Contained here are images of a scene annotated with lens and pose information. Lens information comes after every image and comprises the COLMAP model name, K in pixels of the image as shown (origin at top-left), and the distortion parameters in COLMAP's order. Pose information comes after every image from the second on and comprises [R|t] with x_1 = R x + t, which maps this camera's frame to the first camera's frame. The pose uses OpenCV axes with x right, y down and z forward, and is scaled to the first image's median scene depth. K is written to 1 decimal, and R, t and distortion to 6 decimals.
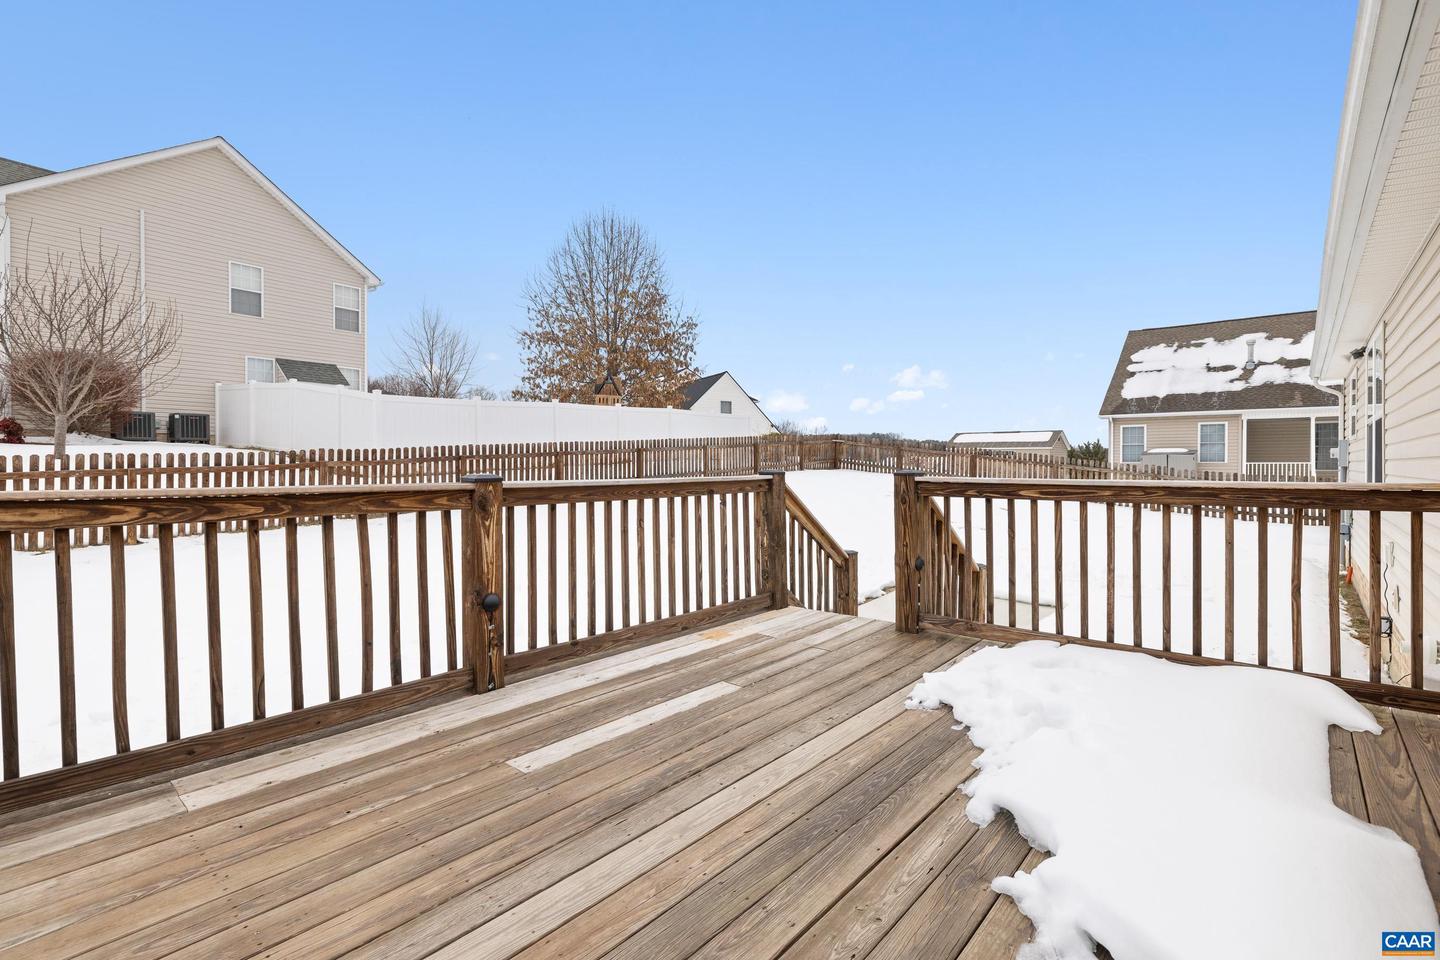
lens RADIAL K [[672.5, 0, 718.9], [0, 672.5, 475.0], [0, 0, 1]] dist [-0.003827, 0.002754]
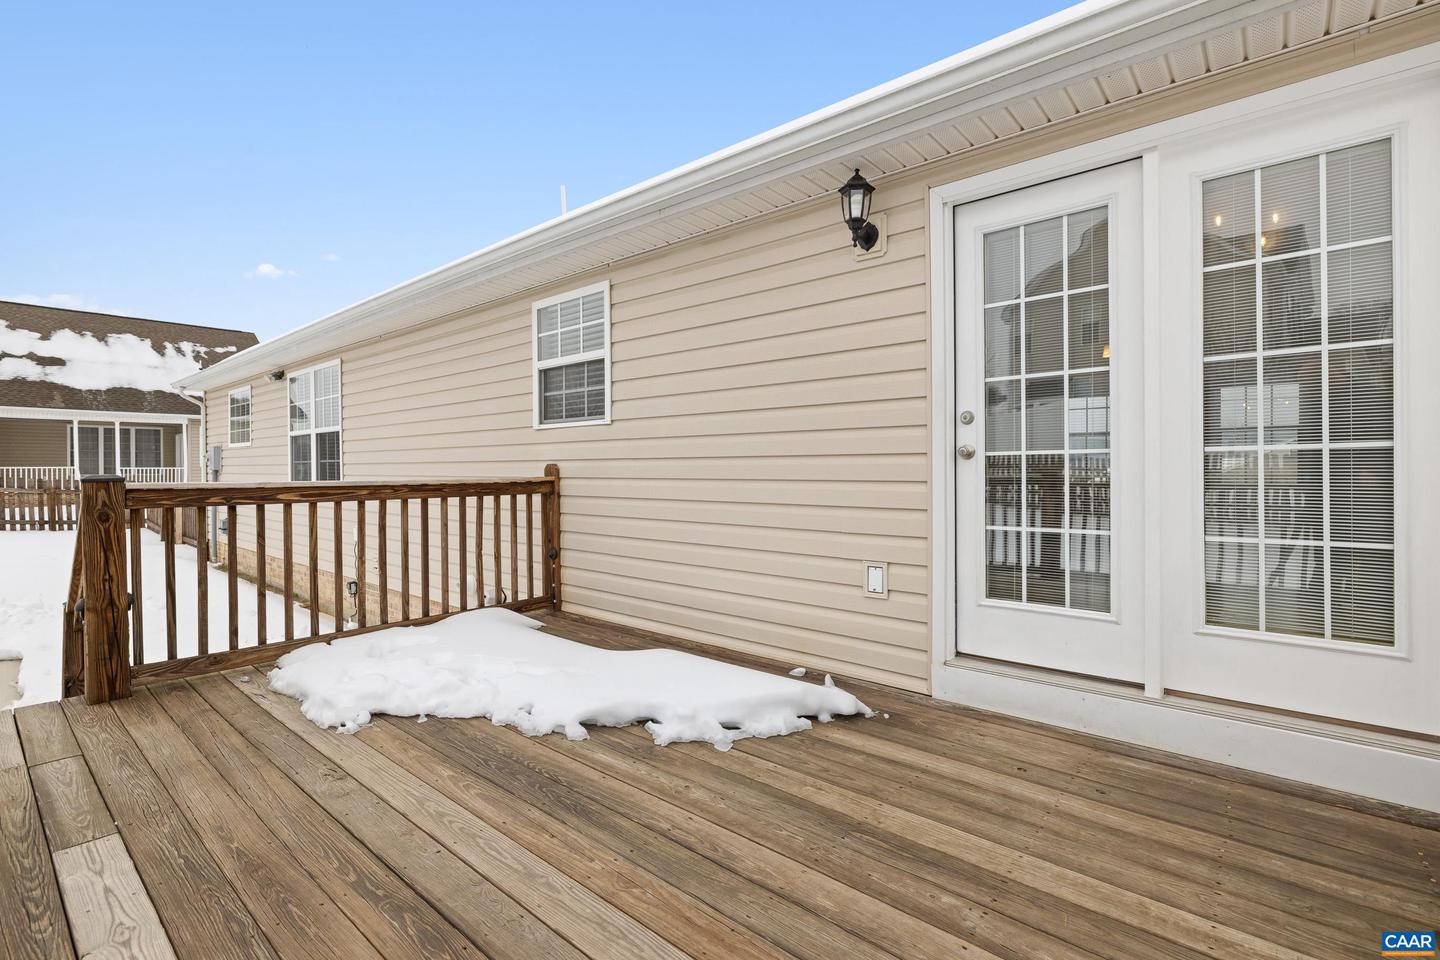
lens RADIAL K [[672.5, 0, 719.4], [0, 672.5, 473.7], [0, 0, 1]] dist [-0.003827, 0.002754]
pose [[-0.012457, -0.009404, 0.999878, -0.514775], [0.018553, 0.999781, 0.009634, -0.003432], [-0.999750, 0.018670, -0.012280, 0.412620]]
